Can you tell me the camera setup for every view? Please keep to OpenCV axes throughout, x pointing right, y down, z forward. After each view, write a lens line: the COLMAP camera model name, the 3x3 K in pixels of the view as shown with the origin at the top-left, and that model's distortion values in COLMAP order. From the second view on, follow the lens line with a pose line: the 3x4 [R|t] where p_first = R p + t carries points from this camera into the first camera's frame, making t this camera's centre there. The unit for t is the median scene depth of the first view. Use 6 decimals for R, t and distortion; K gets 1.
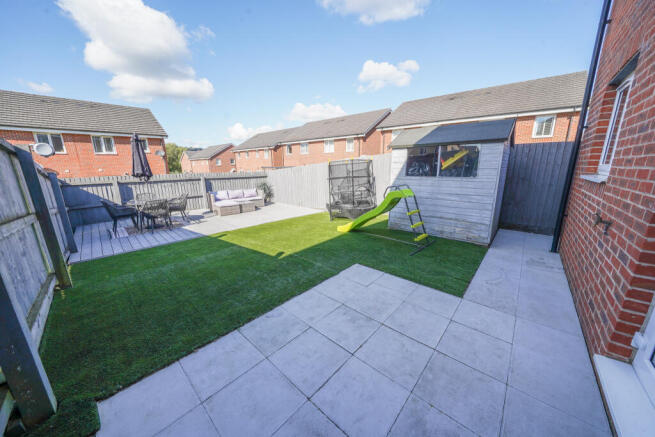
lens RADIAL K [[227.2, 0, 330.3], [0, 227.2, 217.7], [0, 0, 1]] dist [-0.002314, -0.000125]
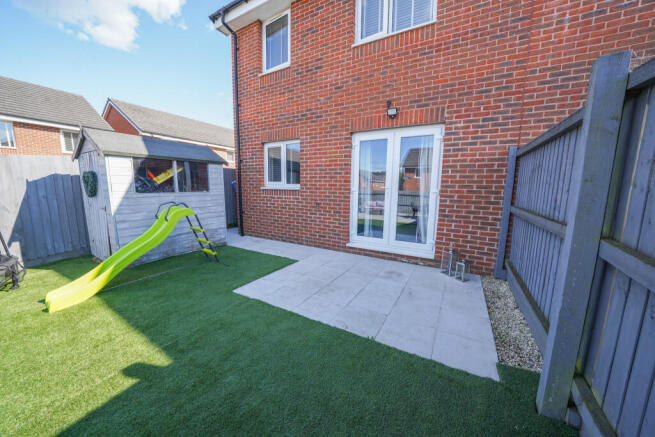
lens RADIAL K [[227.2, 0, 325.4], [0, 227.2, 215.6], [0, 0, 1]] dist [-0.002314, -0.000125]
pose [[-0.165135, -0.125367, 0.978271, -0.742423], [0.214058, 0.963689, 0.159632, -0.134077], [-0.962761, 0.235768, -0.132303, 0.698730]]
